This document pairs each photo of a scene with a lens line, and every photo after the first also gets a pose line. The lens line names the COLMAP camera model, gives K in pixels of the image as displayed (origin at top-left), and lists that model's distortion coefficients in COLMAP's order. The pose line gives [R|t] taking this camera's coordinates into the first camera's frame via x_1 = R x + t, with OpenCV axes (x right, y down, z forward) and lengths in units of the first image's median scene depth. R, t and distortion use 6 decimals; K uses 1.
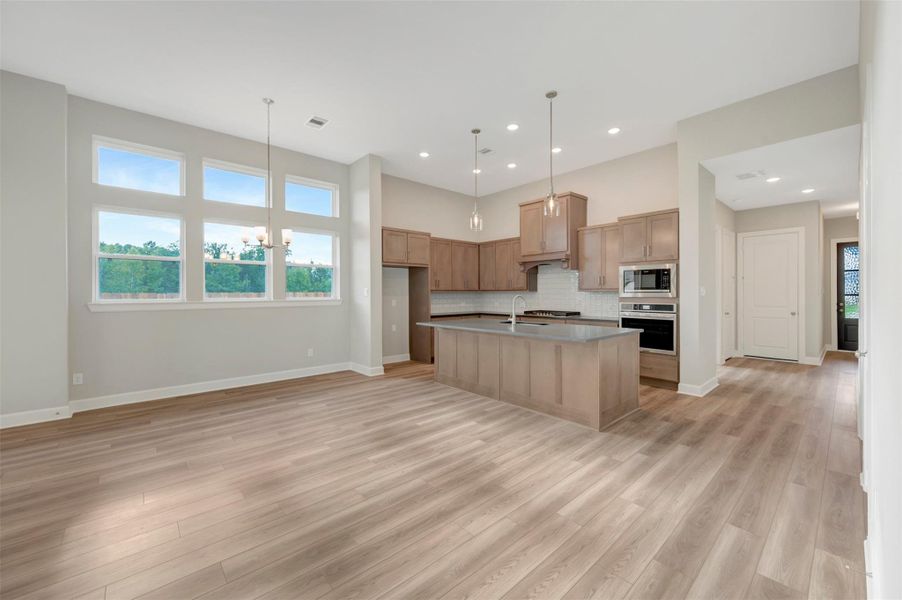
lens RADIAL K [[358.4, 0, 453.5], [0, 358.4, 295.1], [0, 0, 1]] dist [-0.001011, -0.000336]
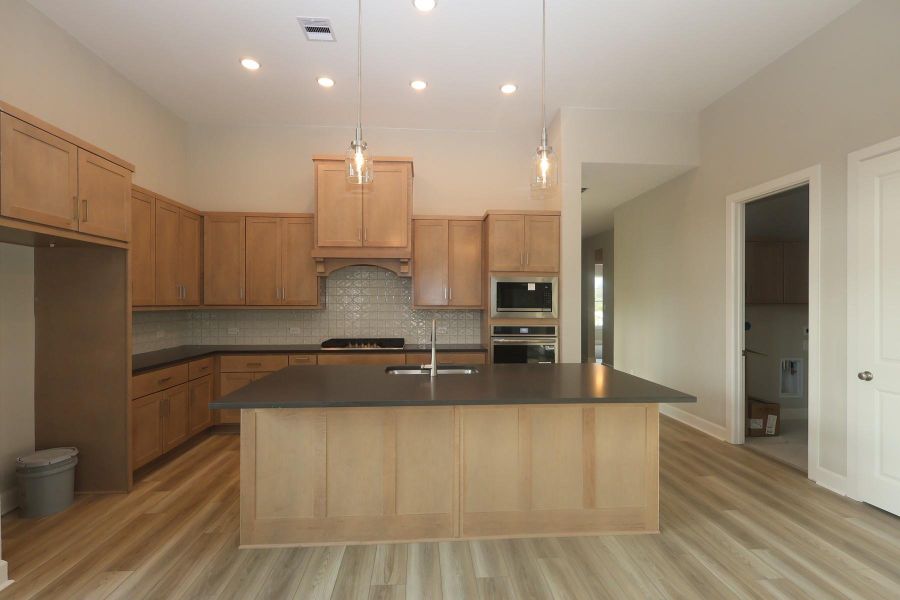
lens RADIAL K [[423.8, 0, 452.5], [0, 423.8, 303.7], [0, 0, 1]] dist [0.000670, -0.000248]
pose [[0.613207, 0.006566, 0.789895, -0.301086], [0.000657, 0.999961, -0.008822, -0.017756], [-0.789922, 0.005929, 0.613179, 0.579166]]
